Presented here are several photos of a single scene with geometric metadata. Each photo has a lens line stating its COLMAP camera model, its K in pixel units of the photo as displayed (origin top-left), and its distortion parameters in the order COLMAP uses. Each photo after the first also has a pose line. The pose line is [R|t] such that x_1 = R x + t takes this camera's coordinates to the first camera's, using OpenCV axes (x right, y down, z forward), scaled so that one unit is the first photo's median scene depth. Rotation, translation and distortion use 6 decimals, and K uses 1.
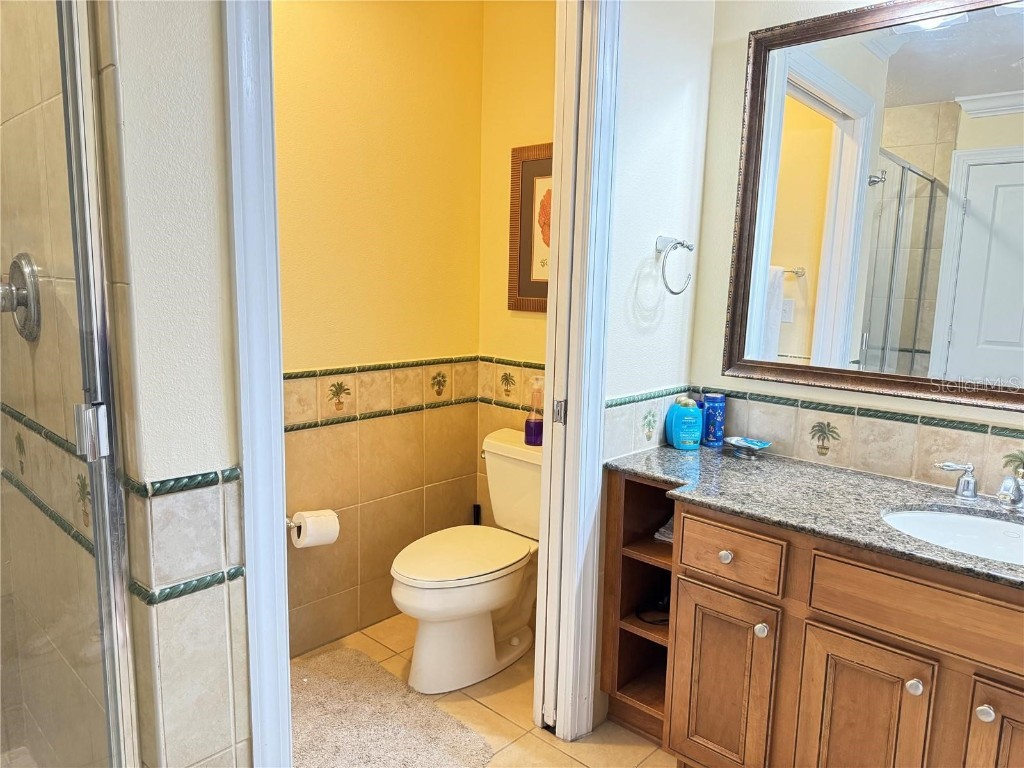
lens RADIAL K [[721.5, 0, 514.3], [0, 721.5, 382.7], [0, 0, 1]] dist [0.058034, -0.072603]
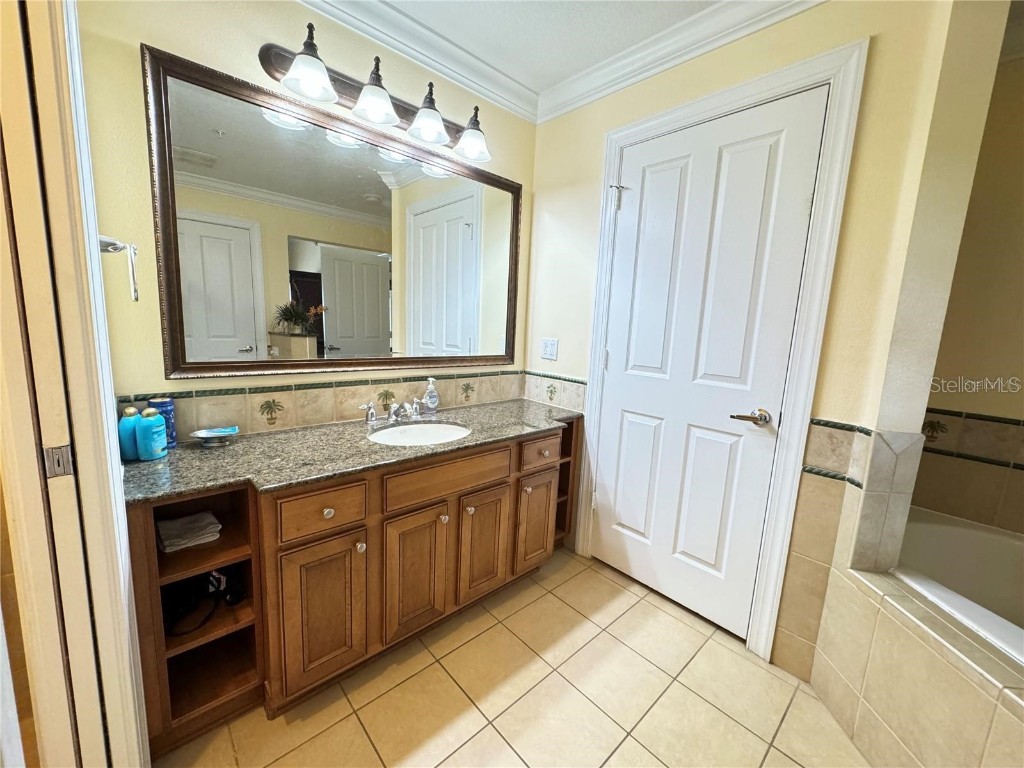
lens RADIAL K [[405.3, 0, 507.8], [0, 405.3, 384.5], [0, 0, 1]] dist [-0.001335, 0.000268]
pose [[0.083540, -0.172963, 0.981379, -0.316865], [0.102714, 0.981071, 0.164166, -0.061553], [-0.991197, 0.087087, 0.099724, 0.560199]]
